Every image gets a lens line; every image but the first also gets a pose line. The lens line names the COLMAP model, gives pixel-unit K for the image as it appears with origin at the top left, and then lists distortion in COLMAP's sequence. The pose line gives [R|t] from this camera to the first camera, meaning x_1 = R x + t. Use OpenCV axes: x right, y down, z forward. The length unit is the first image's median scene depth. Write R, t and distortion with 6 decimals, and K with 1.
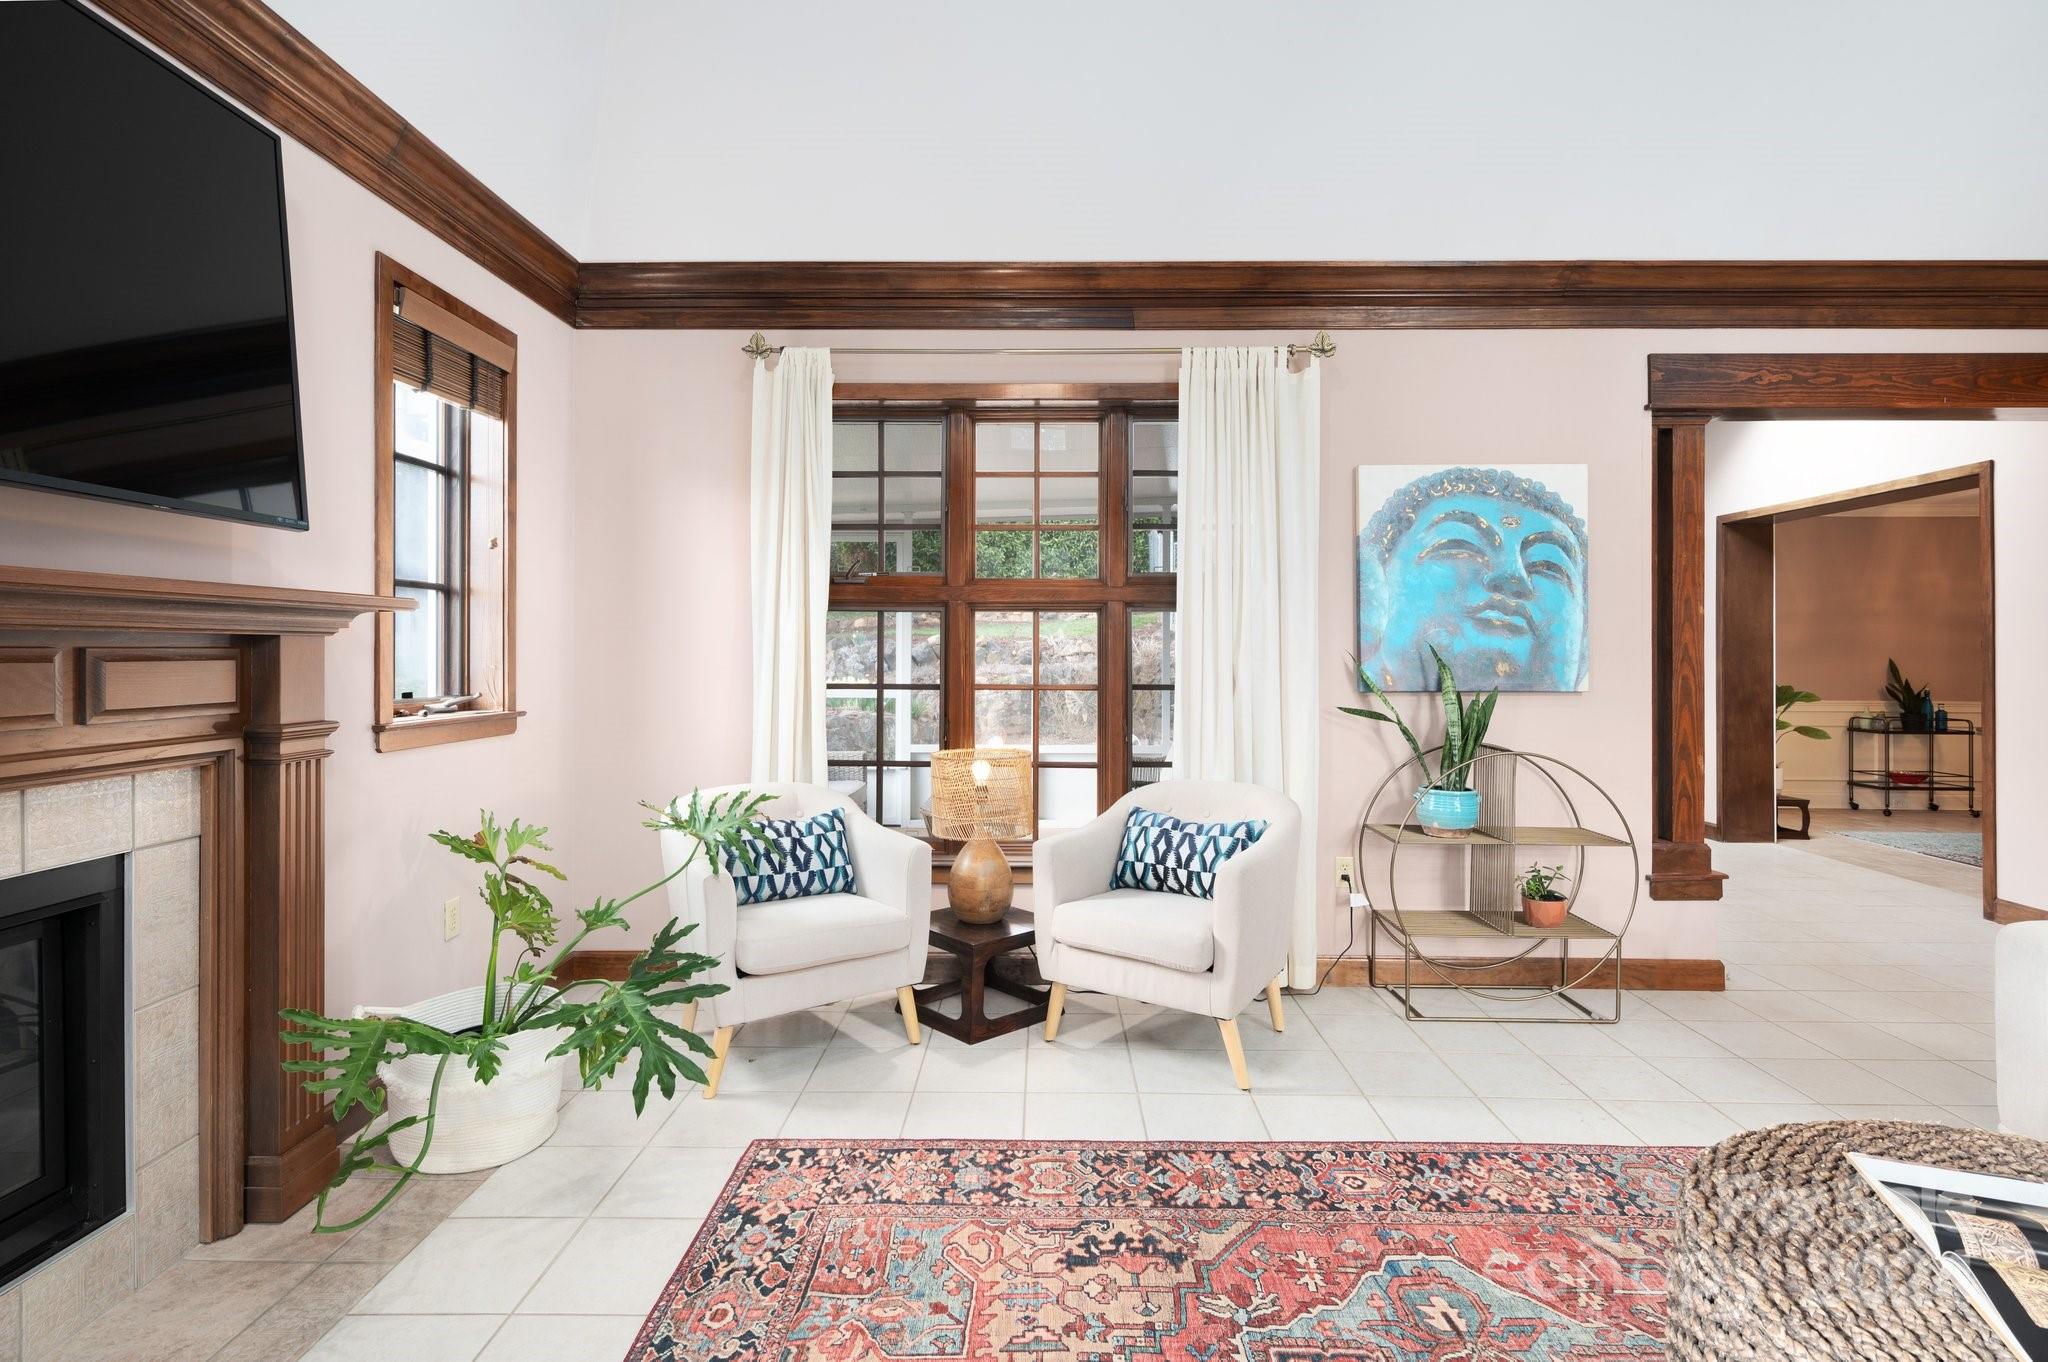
lens RADIAL K [[986.8, 0, 1029.9], [0, 986.8, 660.9], [0, 0, 1]] dist [0.000787, -0.000455]
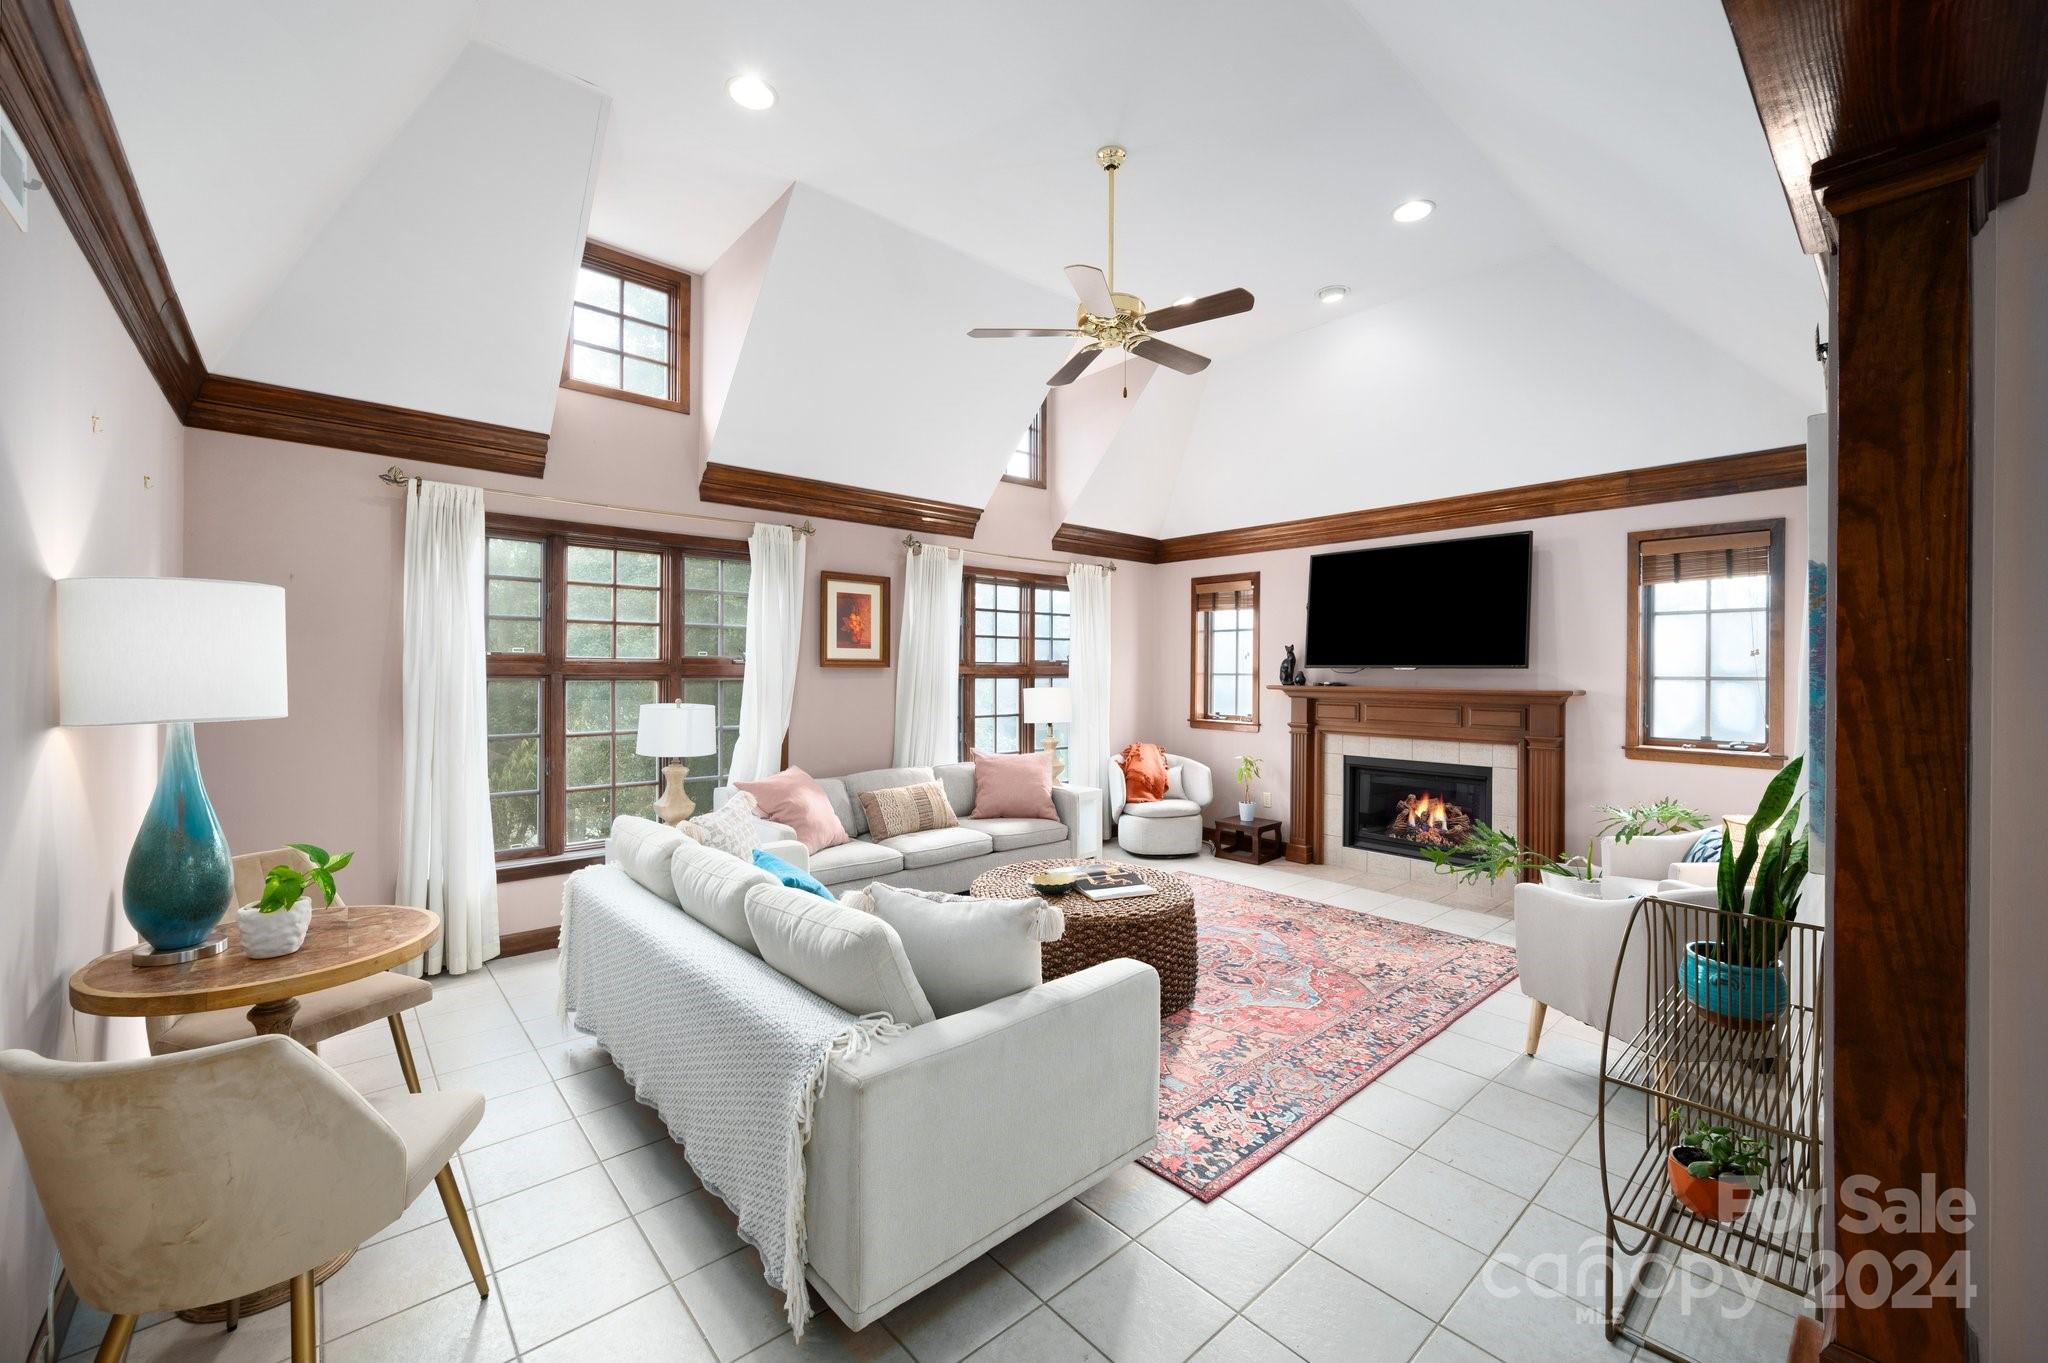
lens RADIAL K [[820.1, 0, 1019.9], [0, 820.1, 670.5], [0, 0, 1]] dist [-0.001828, 0.000284]
pose [[-0.741630, -0.010542, -0.670726, 1.969241], [-0.015471, 0.999879, 0.001391, -0.108298], [0.670630, 0.011408, -0.741704, 1.789189]]
